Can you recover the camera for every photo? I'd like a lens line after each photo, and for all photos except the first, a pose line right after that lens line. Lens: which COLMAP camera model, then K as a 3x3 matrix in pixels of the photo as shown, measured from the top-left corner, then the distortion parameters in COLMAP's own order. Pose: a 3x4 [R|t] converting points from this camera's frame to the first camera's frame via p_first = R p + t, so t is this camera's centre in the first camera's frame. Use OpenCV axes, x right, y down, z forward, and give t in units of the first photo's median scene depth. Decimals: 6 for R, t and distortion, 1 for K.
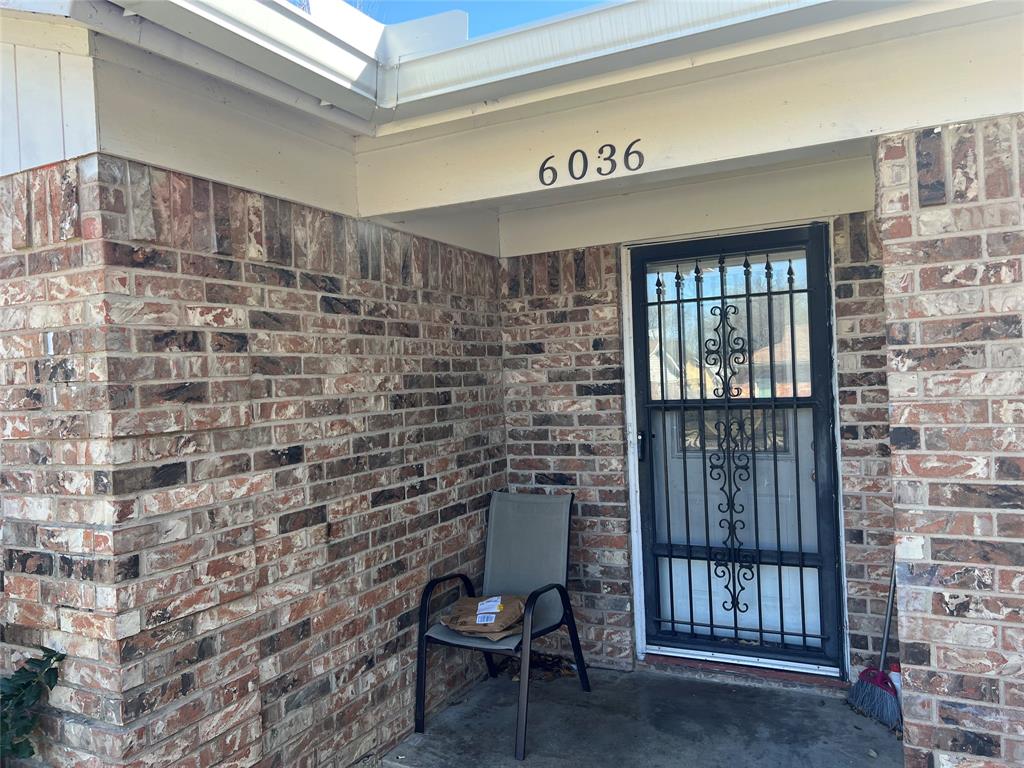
lens RADIAL K [[767.8, 0, 512.9], [0, 767.8, 384.2], [0, 0, 1]] dist [0.057152, -0.064985]
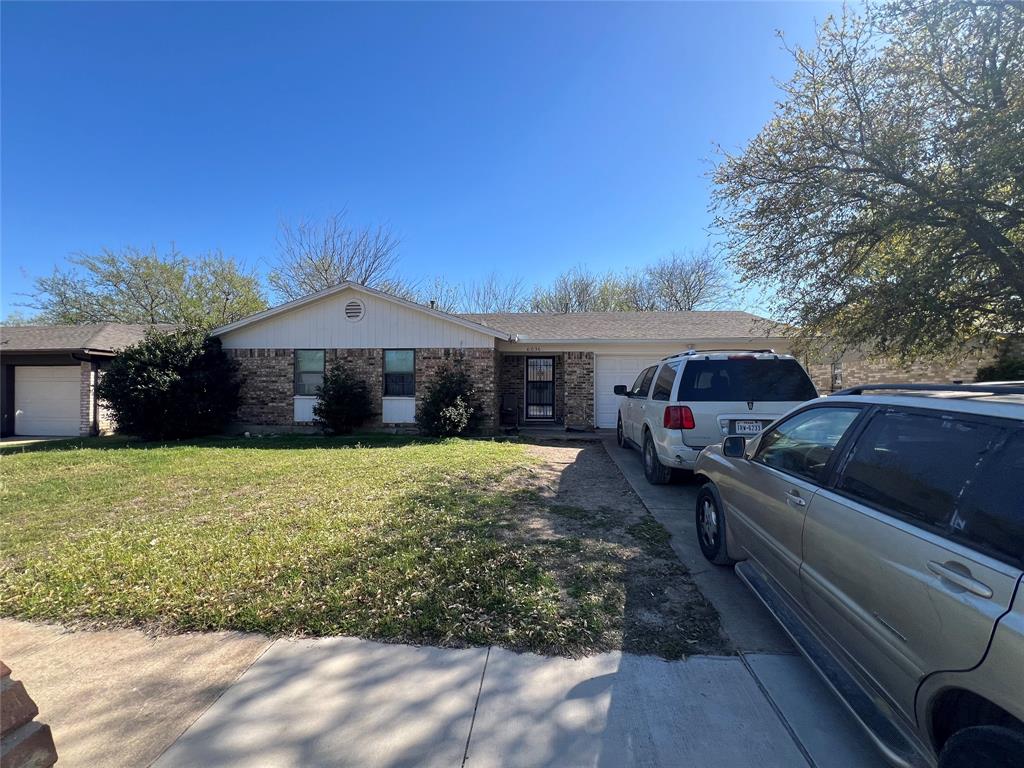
lens RADIAL K [[422.6, 0, 509.8], [0, 422.6, 387.8], [0, 0, 1]] dist [-0.012462, 0.000141]
pose [[0.929028, 0.048890, 0.366765, -2.120246], [-0.041872, 0.998756, -0.027069, 0.312518], [-0.367632, 0.009791, 0.929920, -3.724537]]
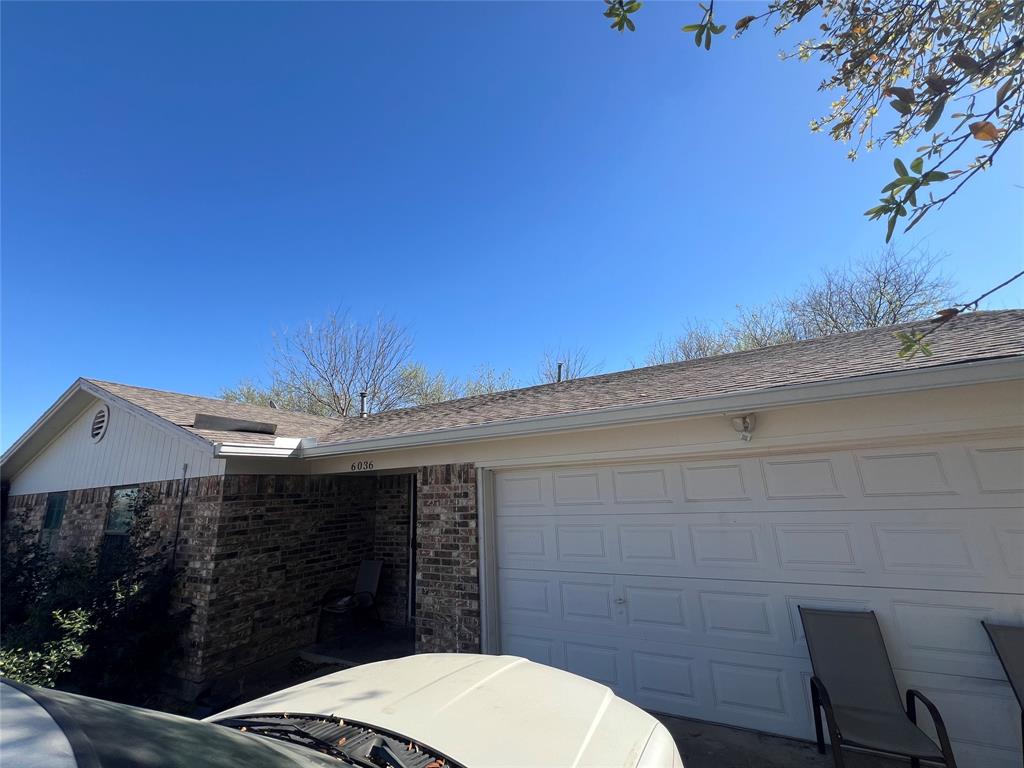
lens RADIAL K [[410.9, 0, 514.6], [0, 410.9, 388.0], [0, 0, 1]] dist [-0.004276, 0.000090]
pose [[0.999845, -0.007660, -0.015858, 1.030723], [0.003523, 0.969253, -0.246041, -0.188770], [0.017255, 0.245947, 0.969130, -1.192243]]
